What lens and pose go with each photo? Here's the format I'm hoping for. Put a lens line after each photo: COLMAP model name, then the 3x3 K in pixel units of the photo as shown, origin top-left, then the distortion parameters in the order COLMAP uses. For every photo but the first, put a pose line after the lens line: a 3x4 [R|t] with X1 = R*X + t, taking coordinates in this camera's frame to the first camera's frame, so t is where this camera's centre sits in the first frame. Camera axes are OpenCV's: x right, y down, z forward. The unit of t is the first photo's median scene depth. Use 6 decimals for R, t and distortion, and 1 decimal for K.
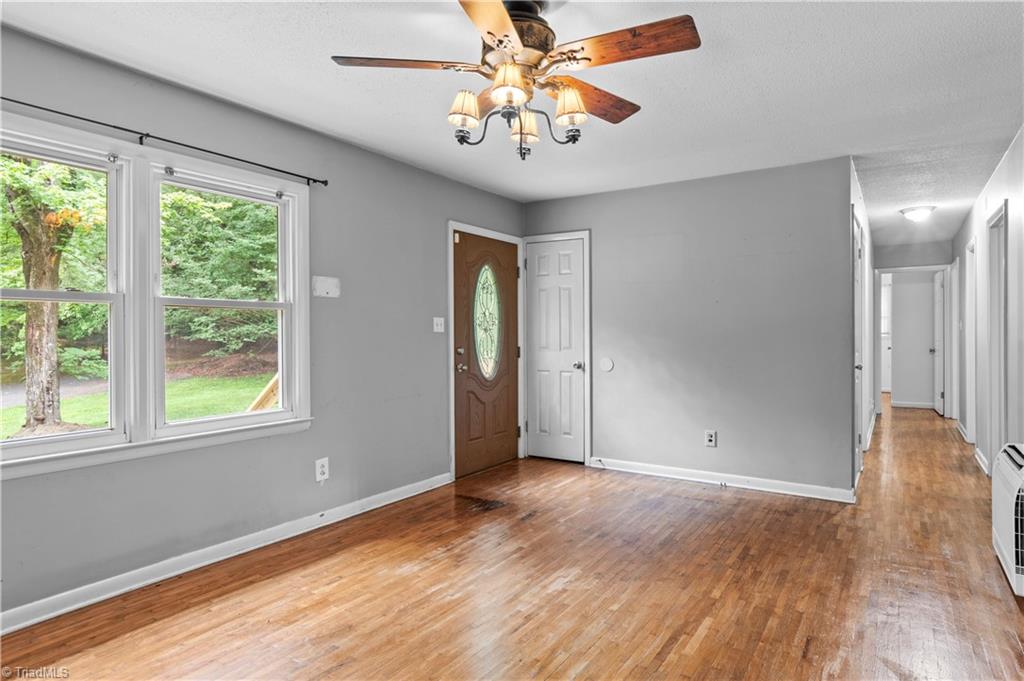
lens RADIAL K [[569.4, 0, 542.1], [0, 569.4, 337.4], [0, 0, 1]] dist [-0.015733, 0.000400]
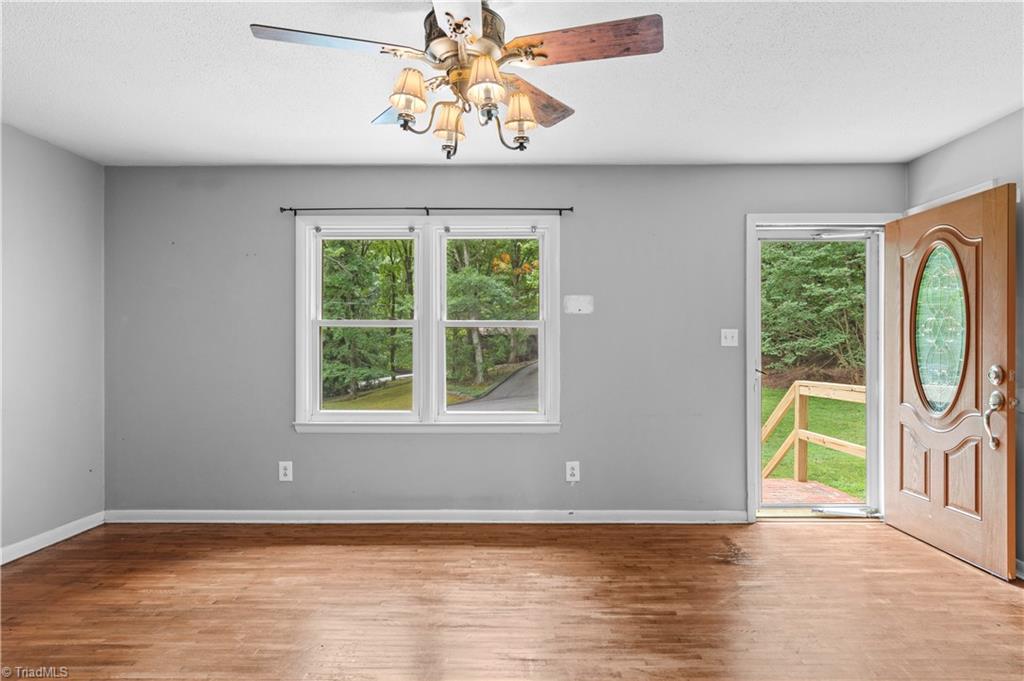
lens RADIAL K [[543.3, 0, 512.6], [0, 543.3, 345.9], [0, 0, 1]] dist [-0.000260, 0.000743]
pose [[0.519565, 0.001384, -0.854430, 0.459168], [-0.009596, 0.999945, -0.004216, -0.003840], [0.854377, 0.010390, 0.519550, 0.363455]]
